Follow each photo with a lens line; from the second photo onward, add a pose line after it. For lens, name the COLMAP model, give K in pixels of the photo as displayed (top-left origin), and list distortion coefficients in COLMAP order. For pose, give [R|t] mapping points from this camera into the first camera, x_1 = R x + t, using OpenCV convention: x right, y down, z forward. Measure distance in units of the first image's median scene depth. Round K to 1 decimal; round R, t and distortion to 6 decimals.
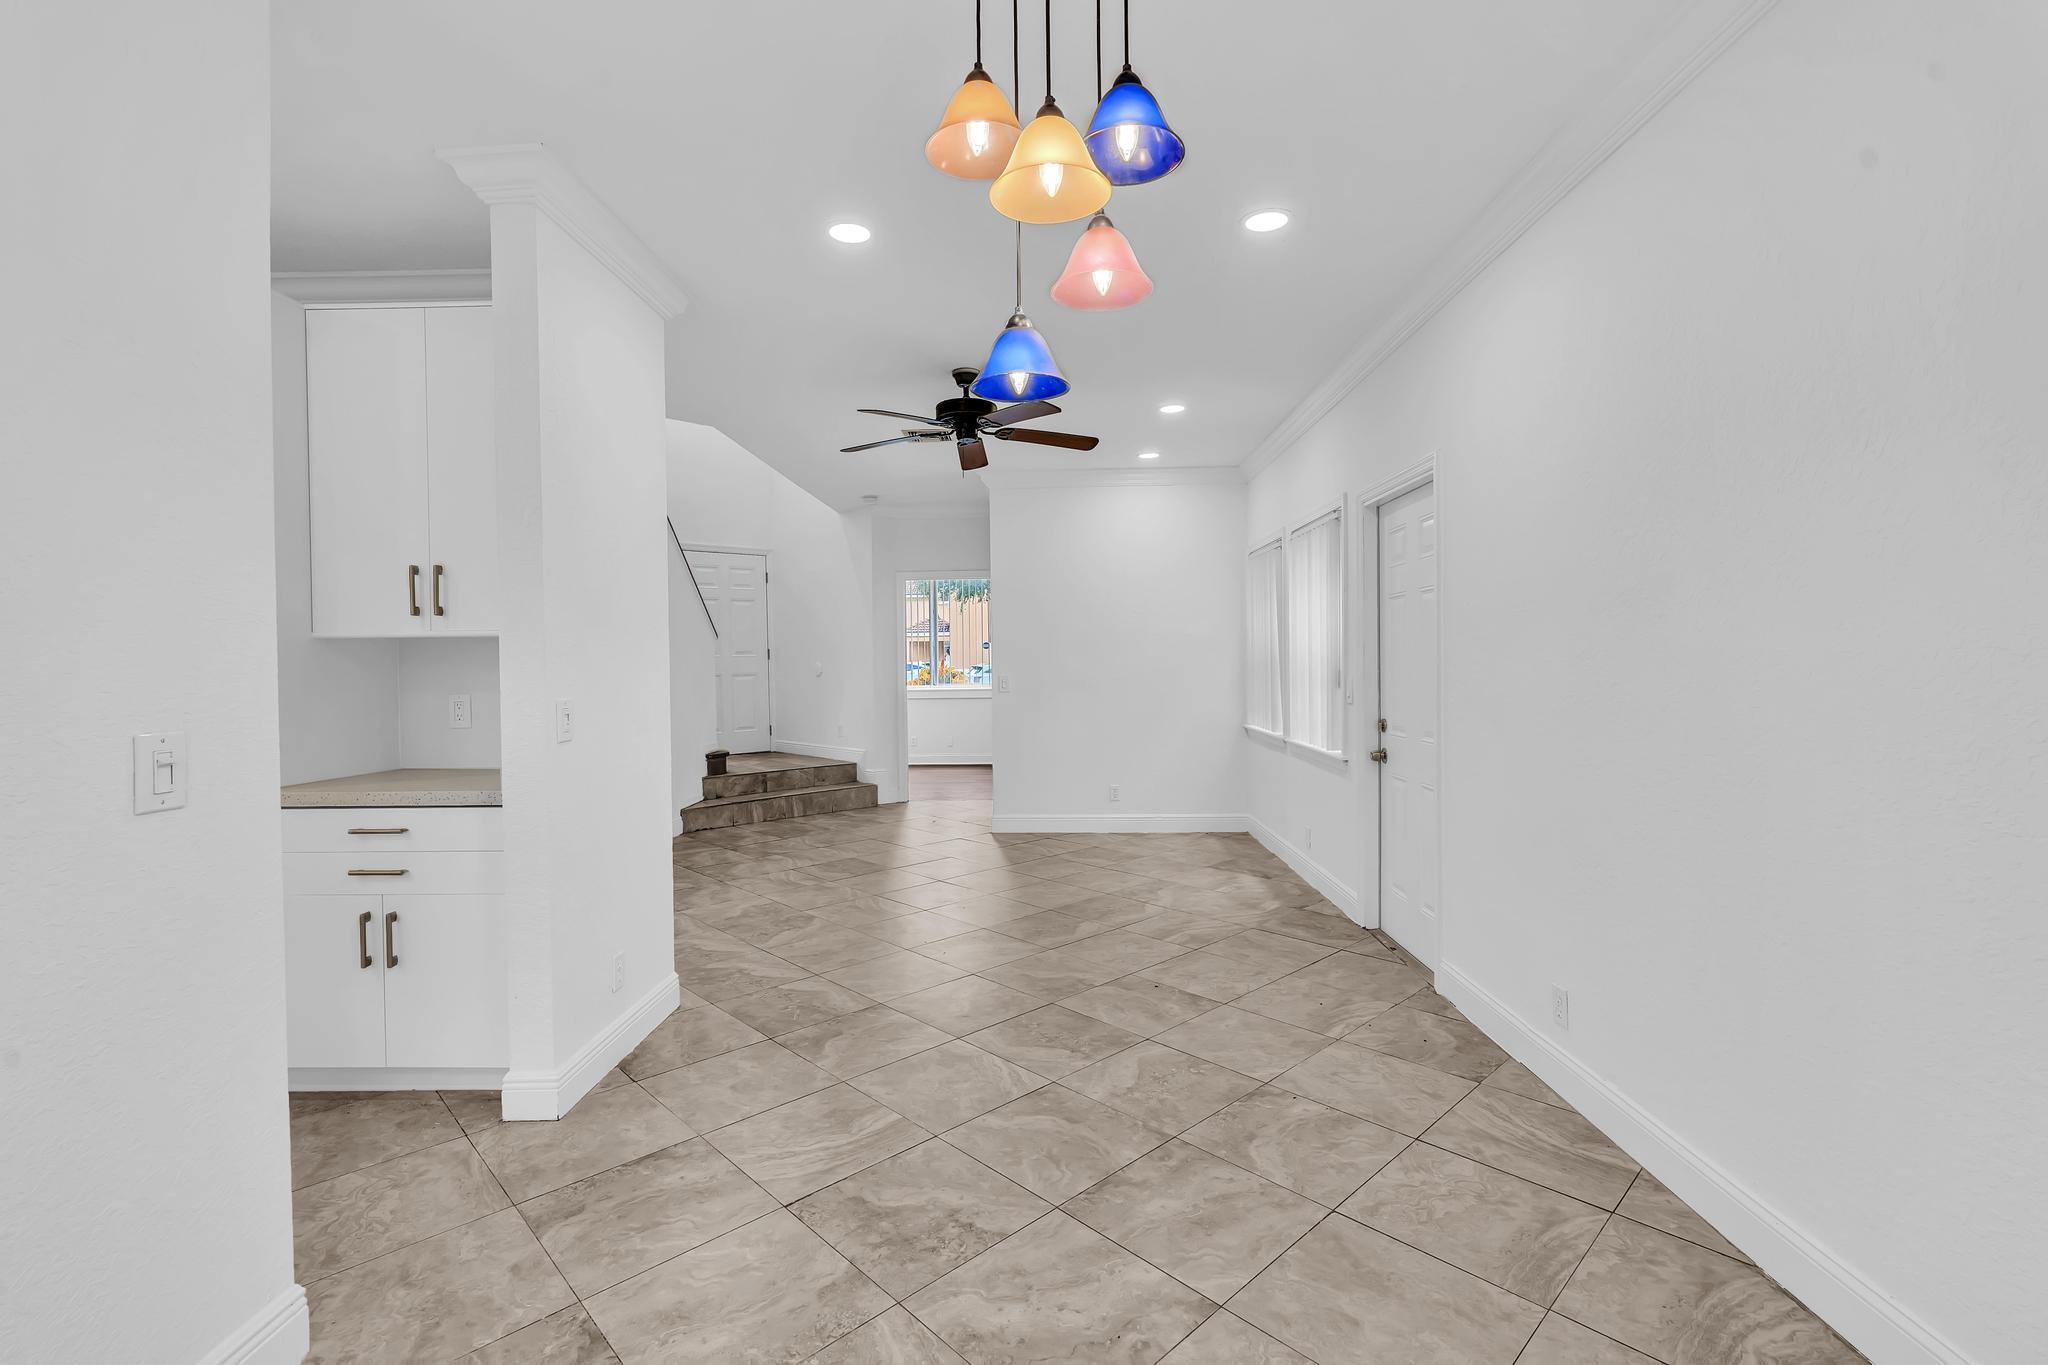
lens RADIAL K [[996.7, 0, 1020.0], [0, 996.7, 670.0], [0, 0, 1]] dist [0.000947, 0.000091]
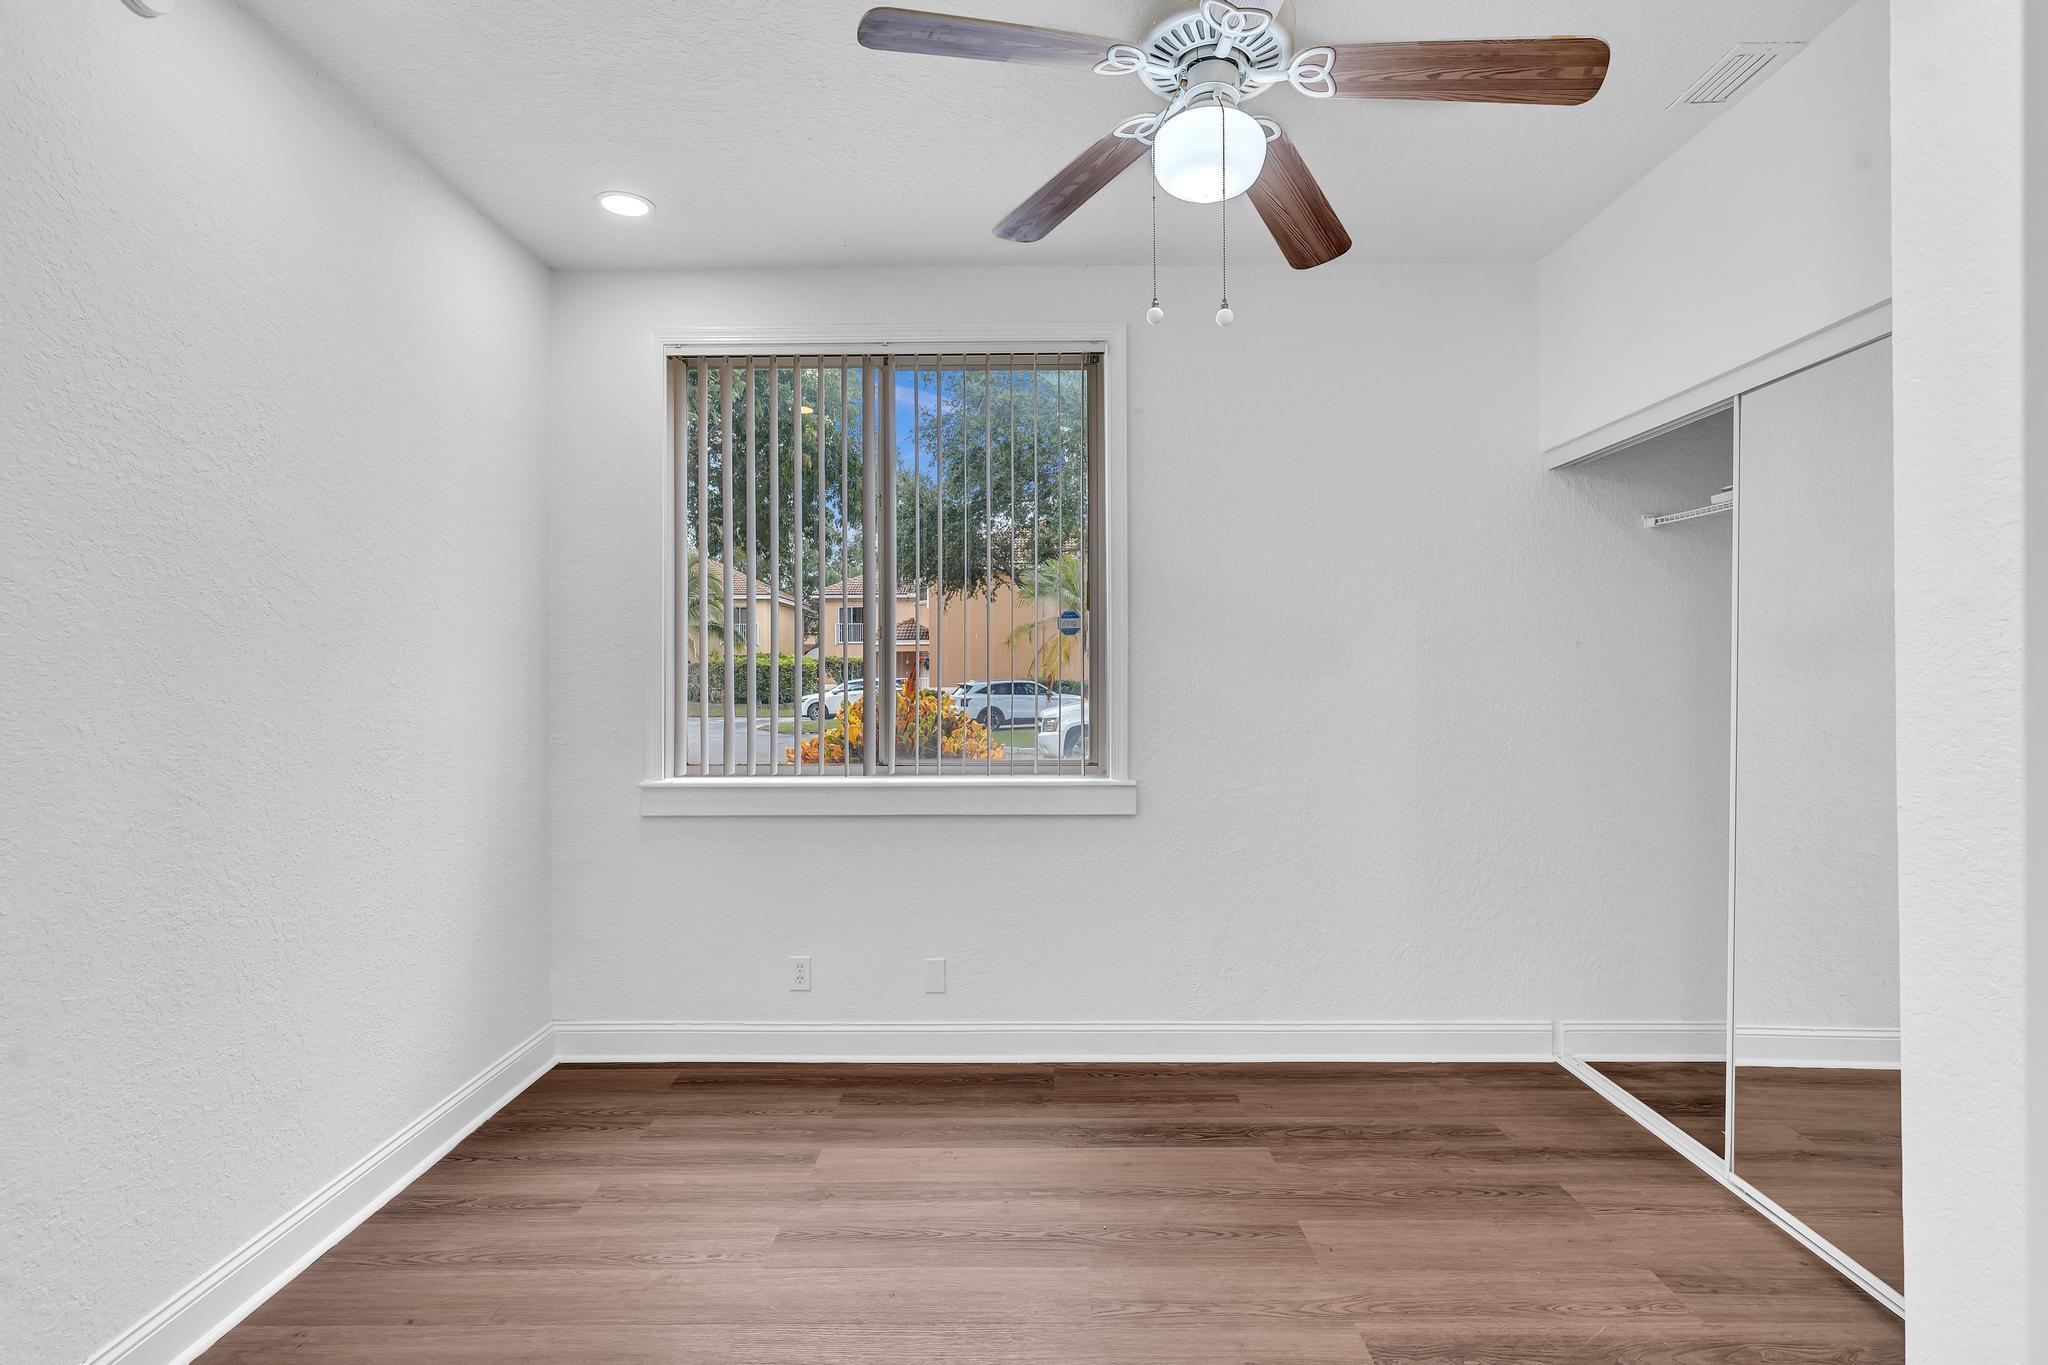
lens RADIAL K [[996.7, 0, 1020.0], [0, 996.7, 670.0], [0, 0, 1]] dist [0.000947, 0.000091]
pose [[0.999563, 0.019349, 0.022357, -0.084099], [-0.018950, 0.999660, -0.017894, -0.010397], [-0.022696, 0.017463, 0.999590, 1.123342]]
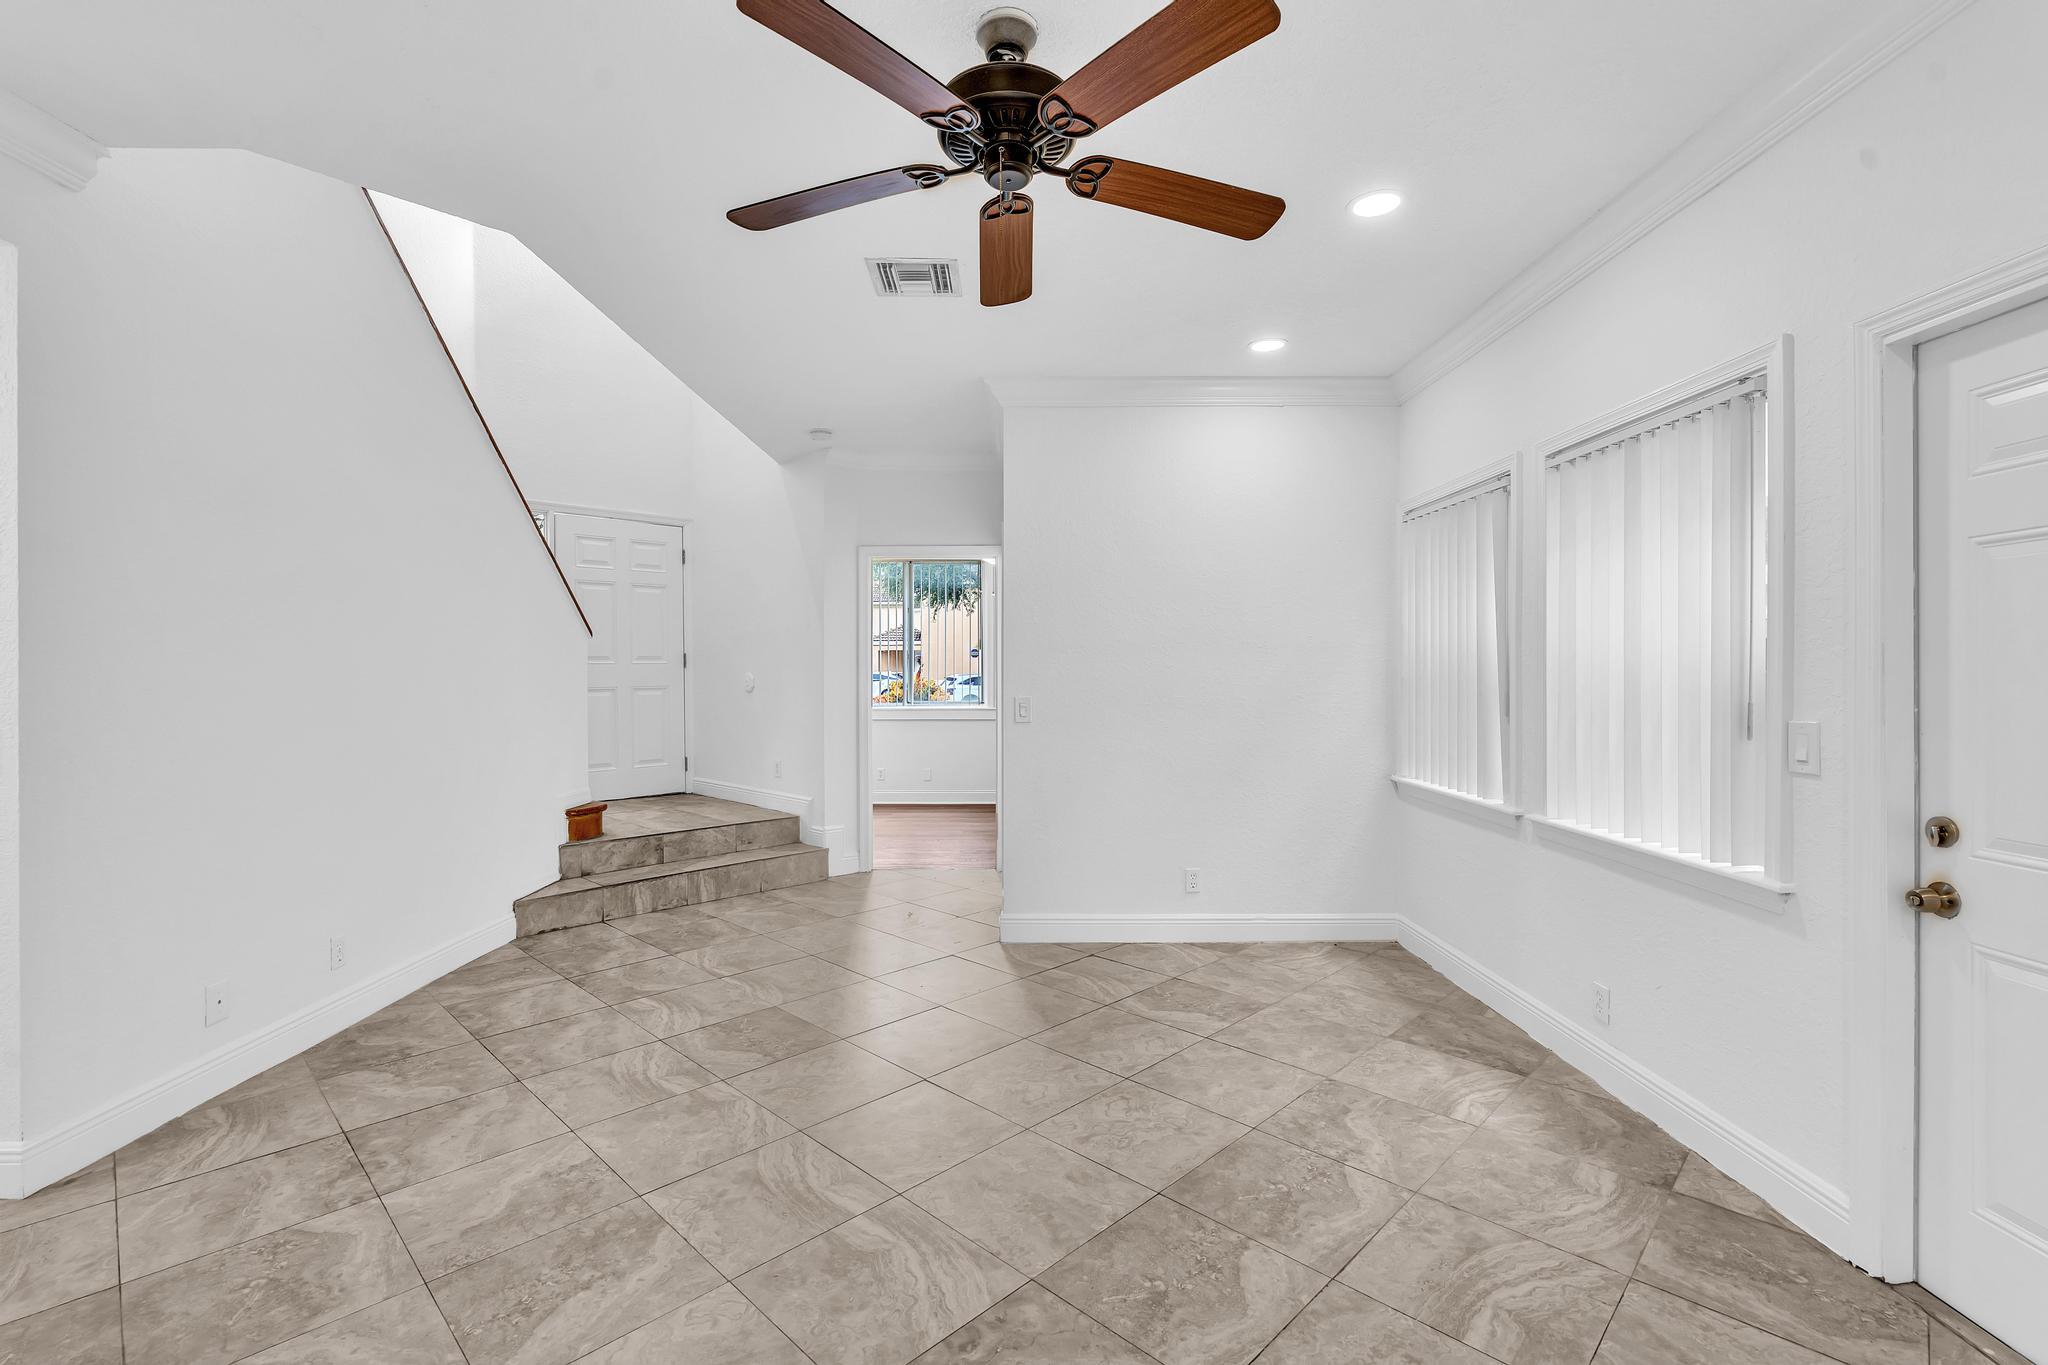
lens RADIAL K [[996.7, 0, 1020.0], [0, 996.7, 670.0], [0, 0, 1]] dist [0.000947, 0.000091]
pose [[0.999461, 0.010919, 0.030972, -0.035283], [-0.010559, 0.999875, -0.011740, -0.003873], [-0.031096, 0.011407, 0.999451, 0.329405]]
